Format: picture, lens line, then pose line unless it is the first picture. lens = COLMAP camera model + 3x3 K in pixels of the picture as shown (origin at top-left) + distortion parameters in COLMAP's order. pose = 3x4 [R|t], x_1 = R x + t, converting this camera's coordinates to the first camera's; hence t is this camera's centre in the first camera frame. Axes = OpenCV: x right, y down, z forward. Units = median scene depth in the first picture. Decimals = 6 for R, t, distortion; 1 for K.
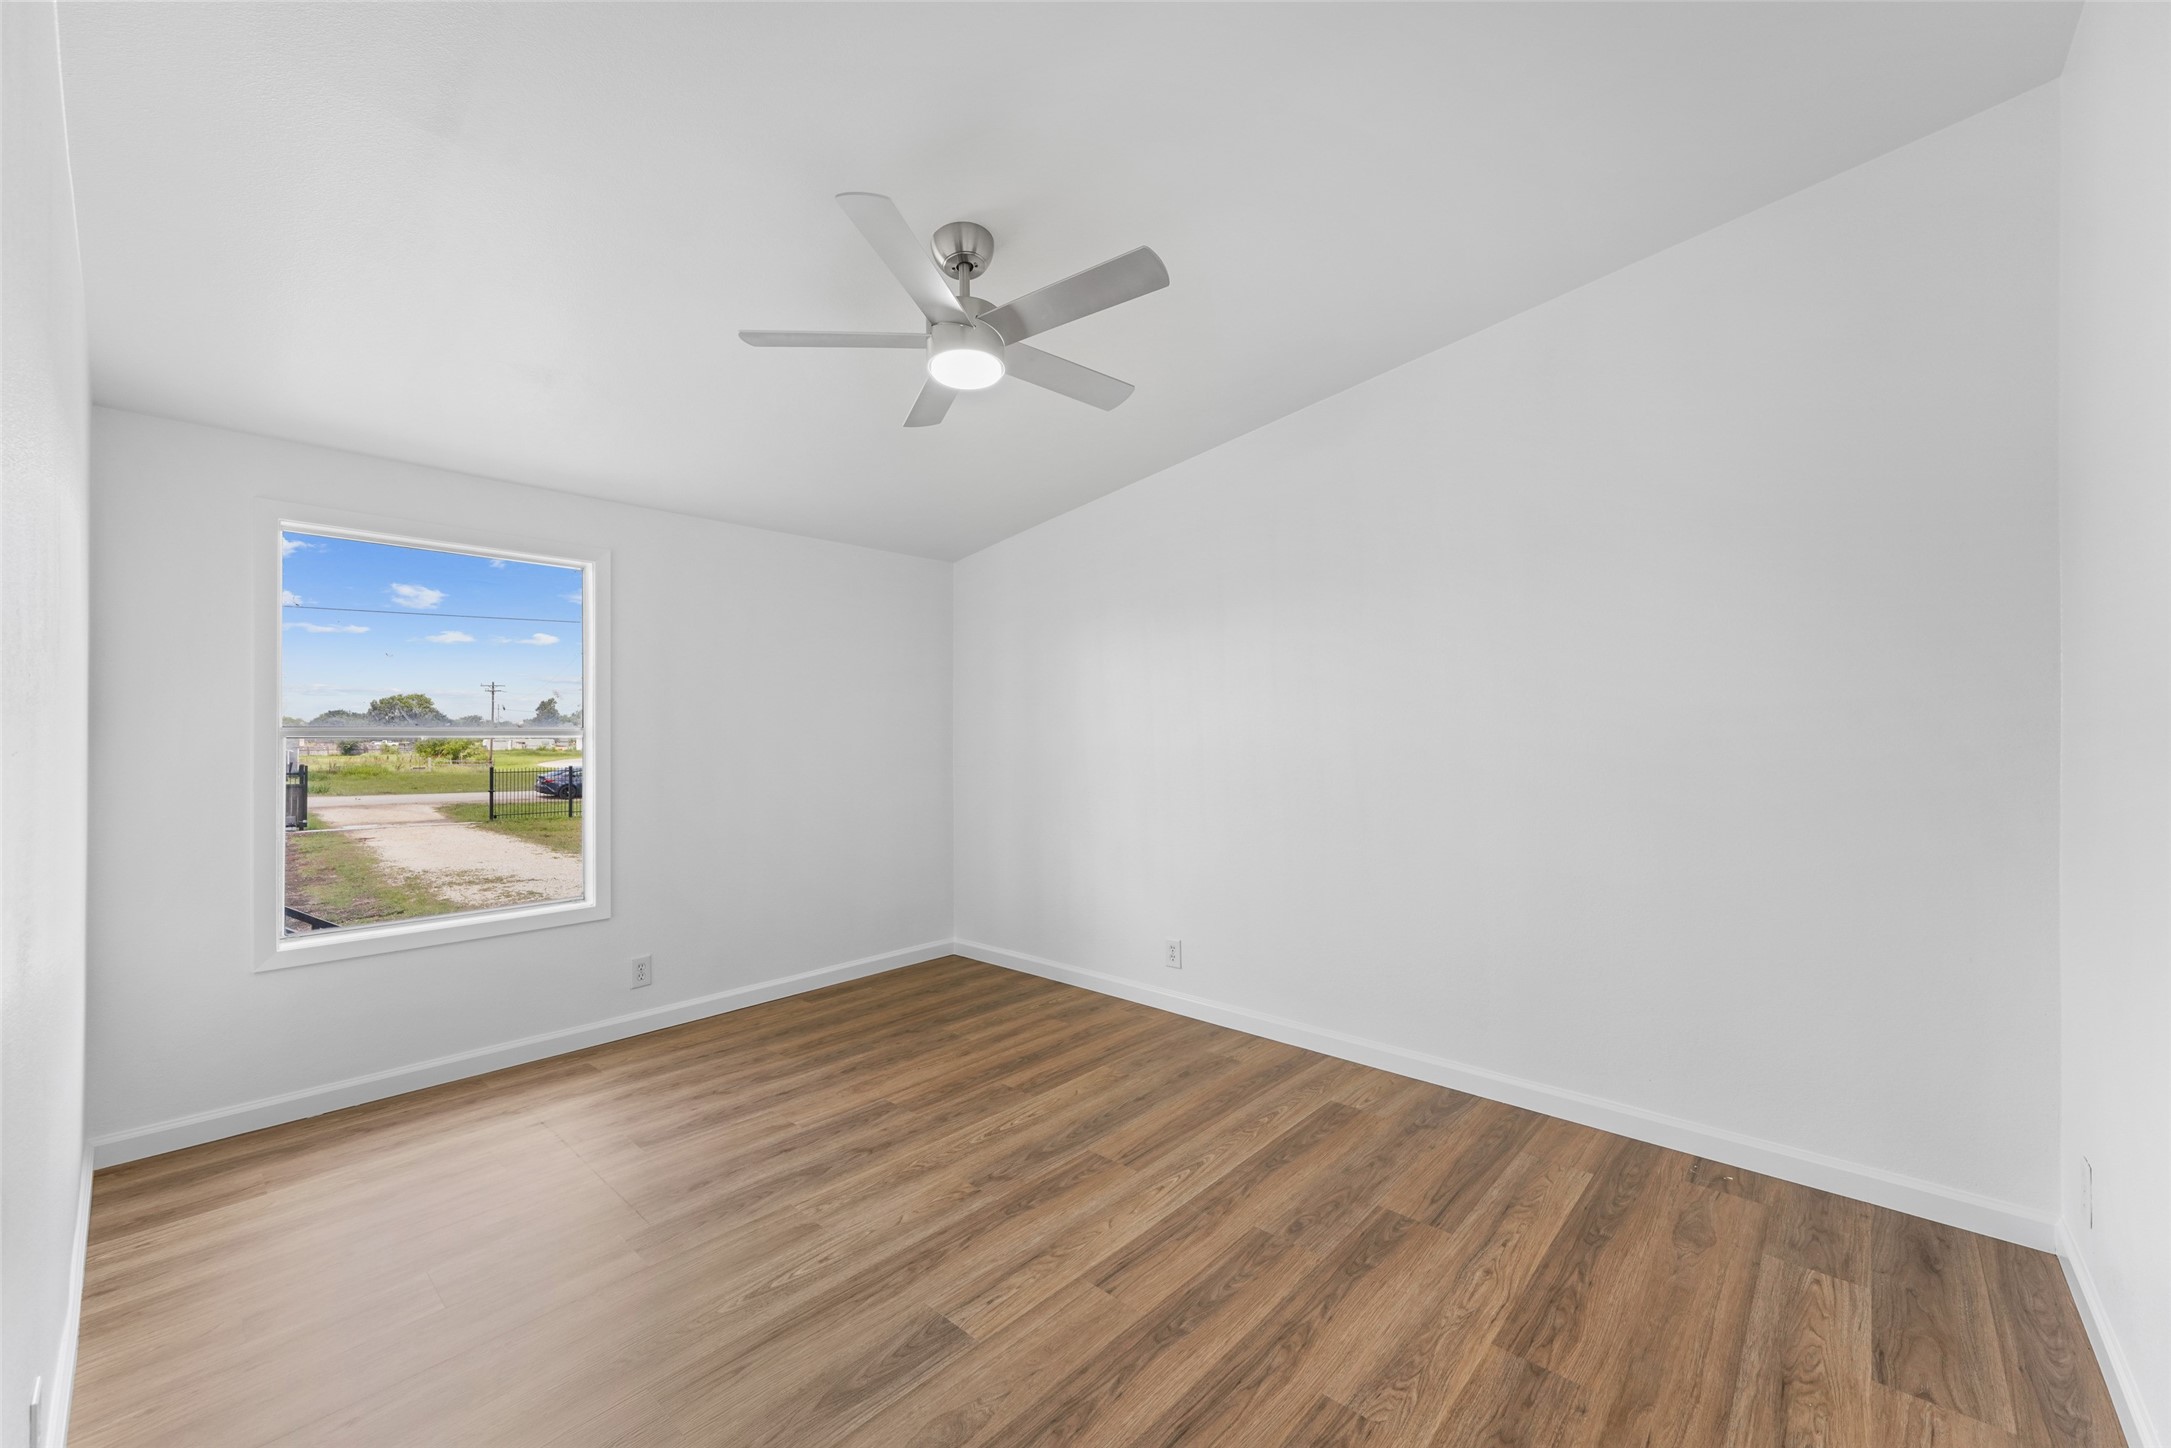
lens RADIAL K [[861.3, 0, 1090.0], [0, 861.3, 728.0], [0, 0, 1]] dist [0.009319, -0.001062]
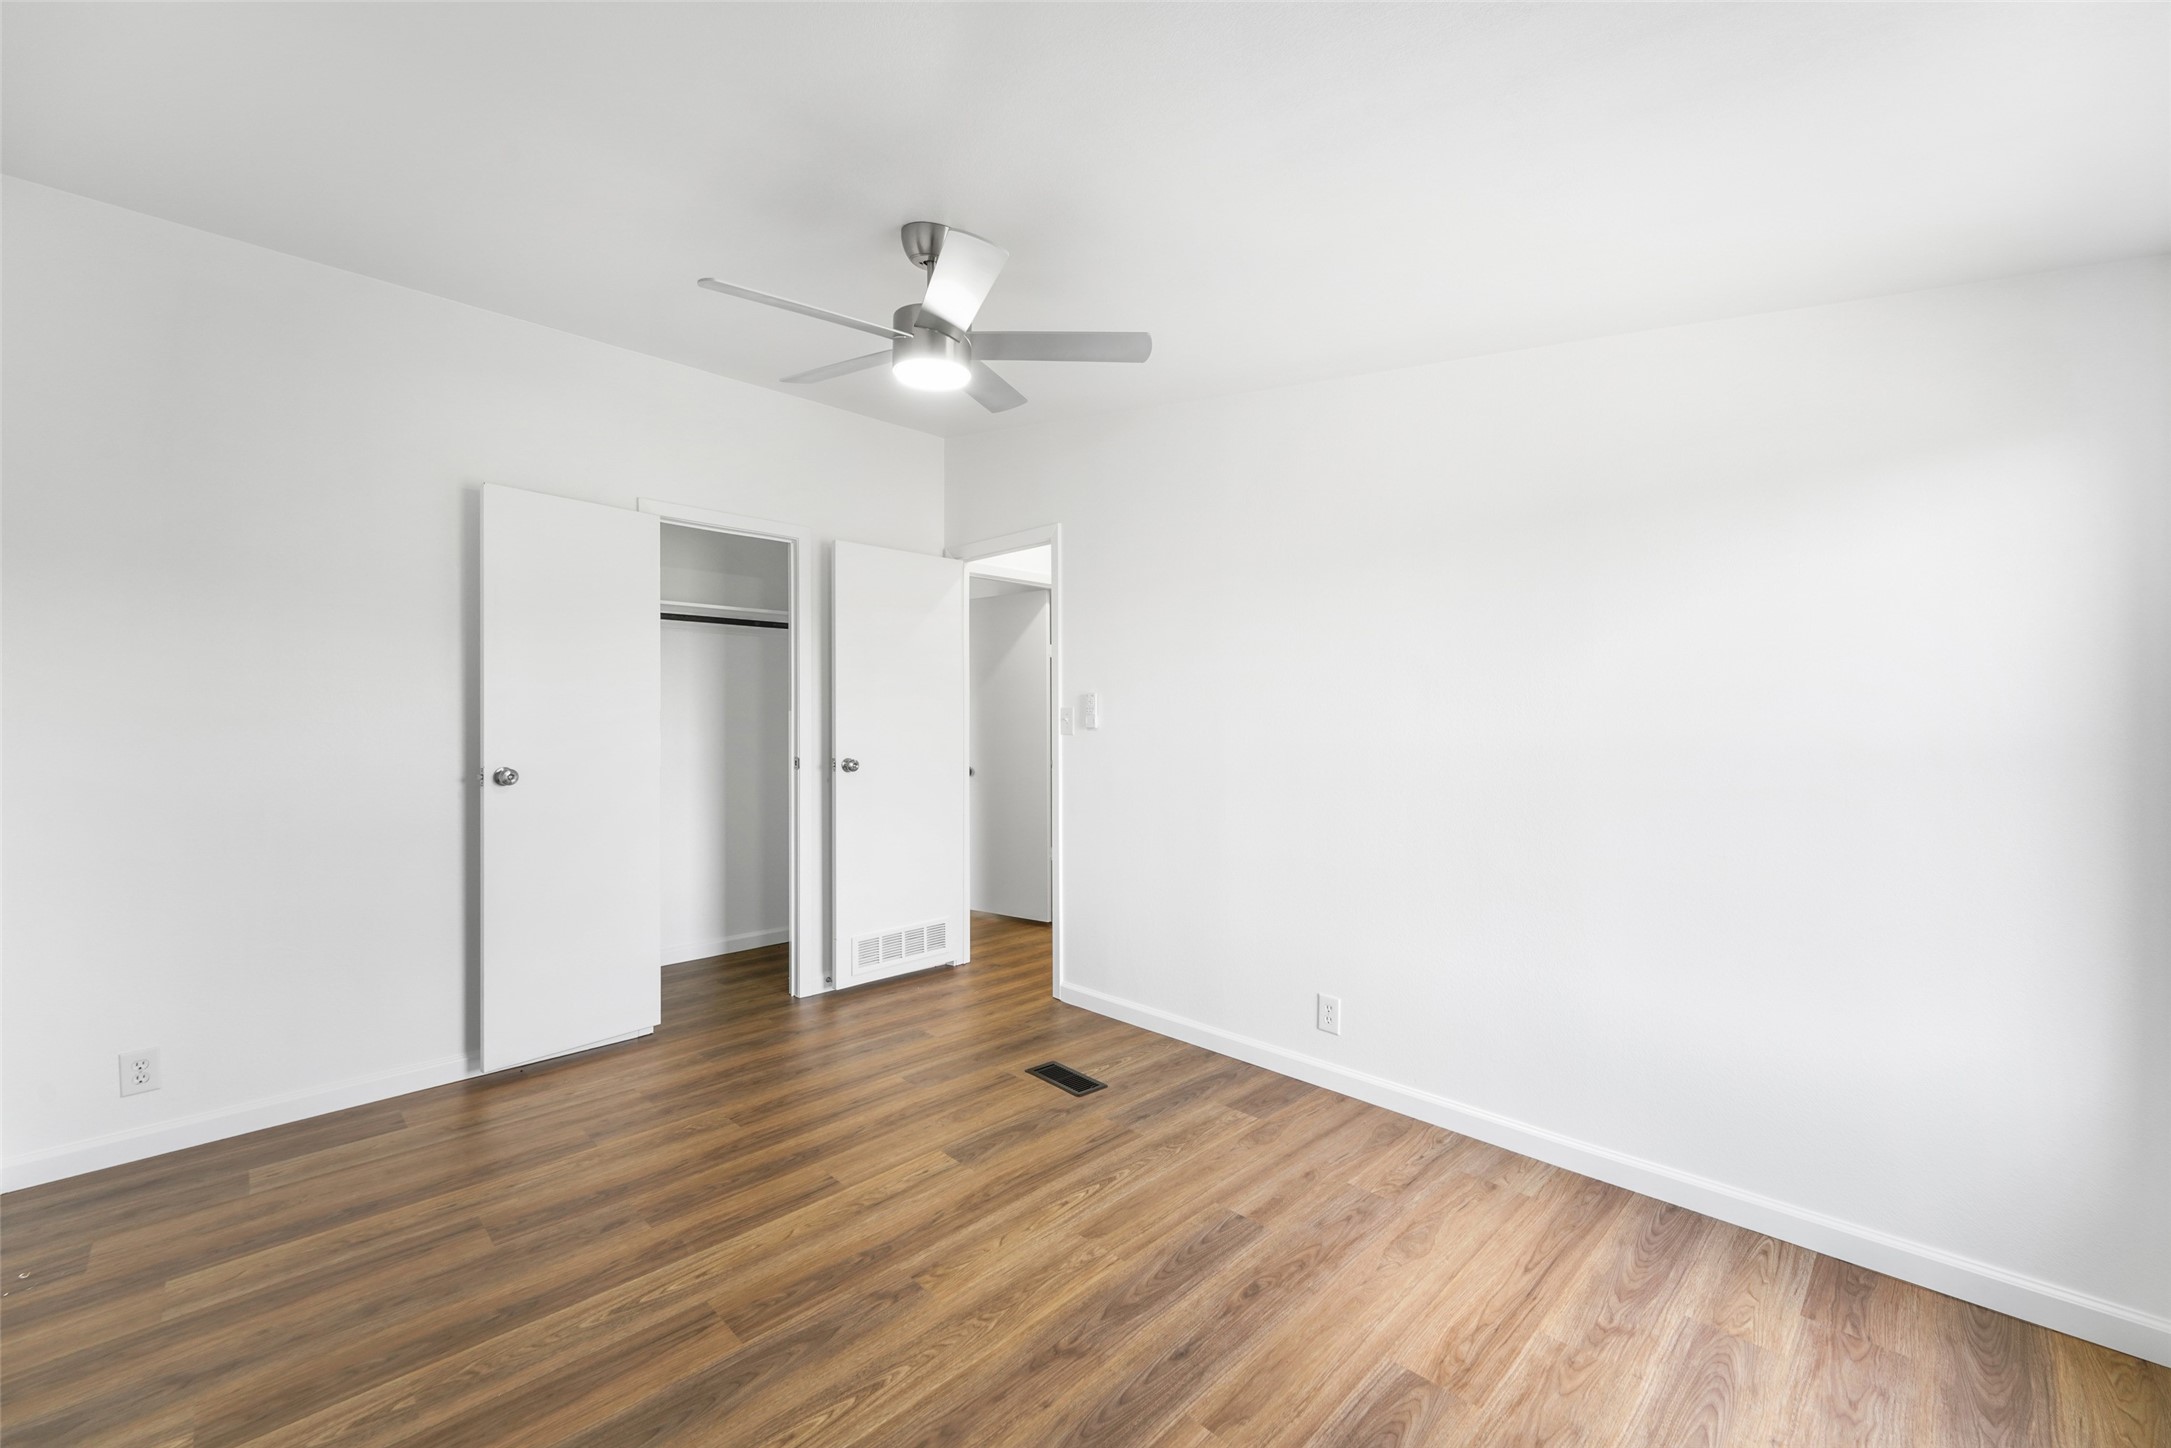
lens RADIAL K [[861.3, 0, 1082.7], [0, 861.3, 726.5], [0, 0, 1]] dist [0.009319, -0.001062]
pose [[-0.998353, 0.007604, 0.056863, -0.366469], [0.007147, 0.999940, -0.008250, 0.004338], [-0.056922, -0.007830, -0.998348, 1.946915]]
